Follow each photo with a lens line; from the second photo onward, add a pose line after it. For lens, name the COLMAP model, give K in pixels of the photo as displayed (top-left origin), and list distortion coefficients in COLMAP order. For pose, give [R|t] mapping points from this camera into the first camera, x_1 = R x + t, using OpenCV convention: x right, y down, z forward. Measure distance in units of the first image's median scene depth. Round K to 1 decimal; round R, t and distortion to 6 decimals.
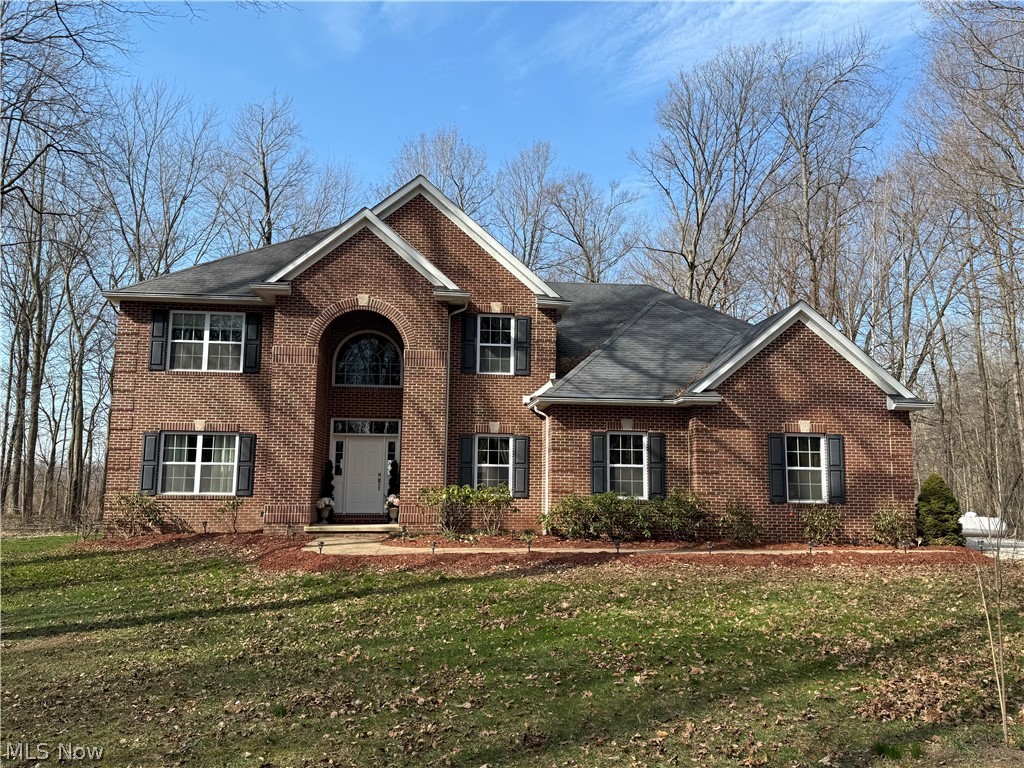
lens RADIAL K [[823.7, 0, 512.0], [0, 823.7, 384.0], [0, 0, 1]] dist [0.083327, -0.005278]
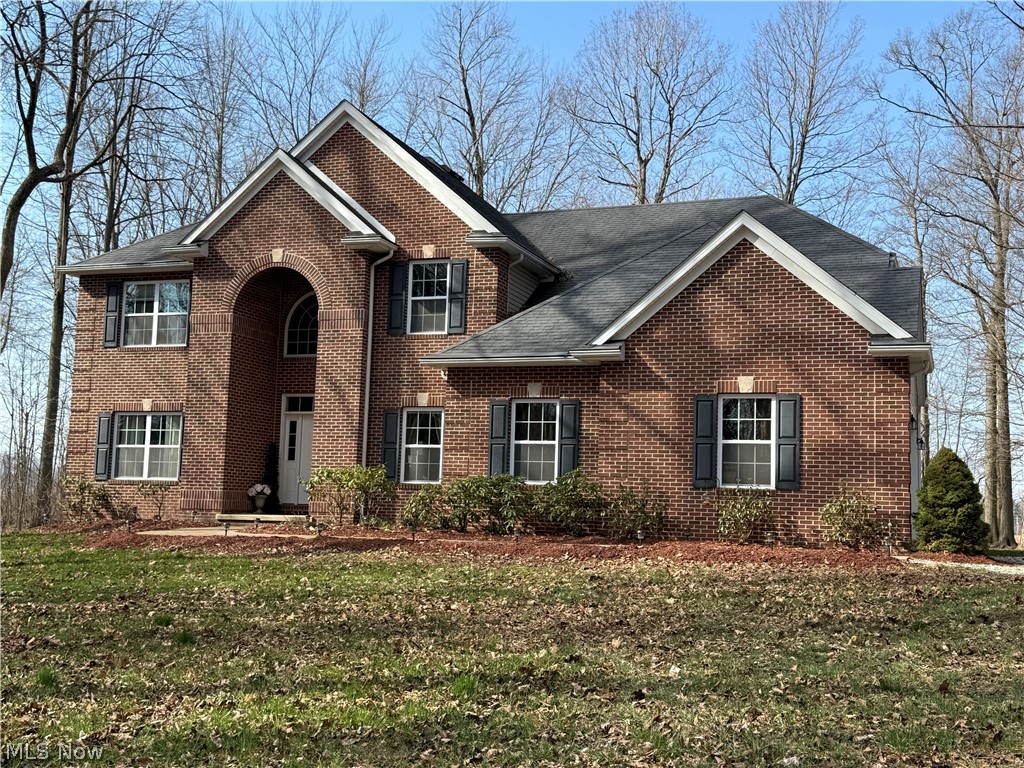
lens RADIAL K [[1220.1, 0, 512.0], [0, 1220.1, 384.0], [0, 0, 1]] dist [0.100015, -0.022645]
pose [[0.899129, -0.031462, -0.436551, 0.594412], [0.038263, 0.999245, 0.006793, 0.033138], [0.436008, -0.022811, 0.899654, -0.048293]]
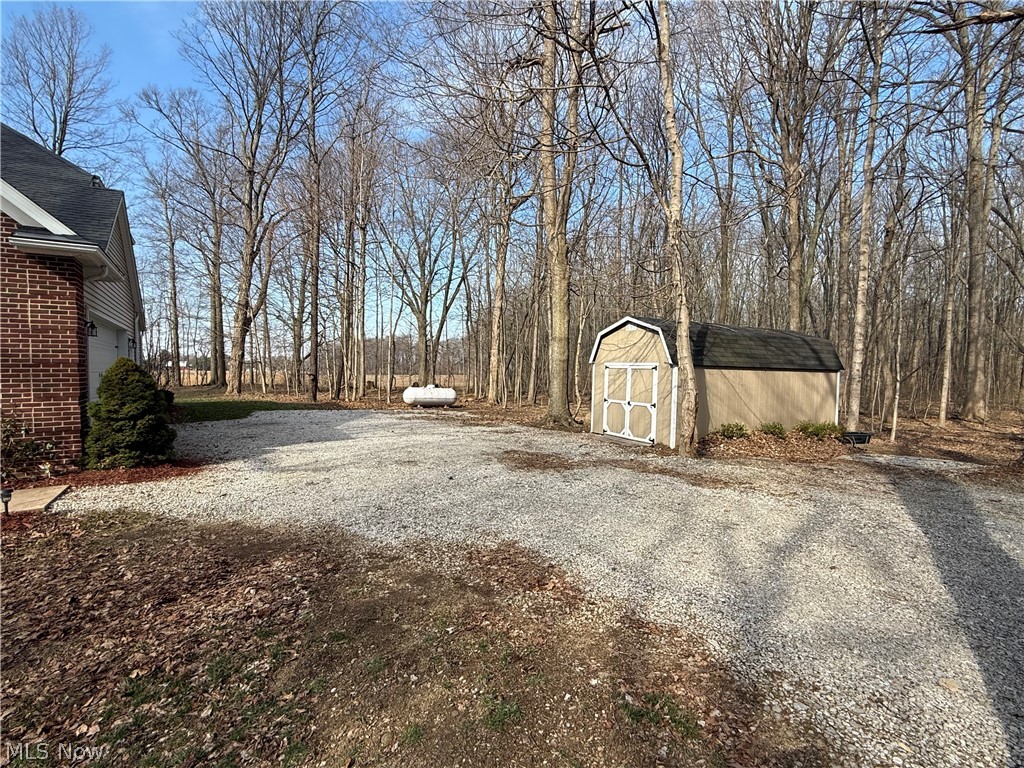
lens RADIAL K [[499.3, 0, 512.0], [0, 499.3, 384.0], [0, 0, 1]] dist [-0.000707, 0.000213]
pose [[0.903706, -0.028823, 0.427183, 0.579640], [-0.042233, 0.986865, 0.155930, 0.050606], [-0.426066, -0.158956, 0.890618, 0.493026]]
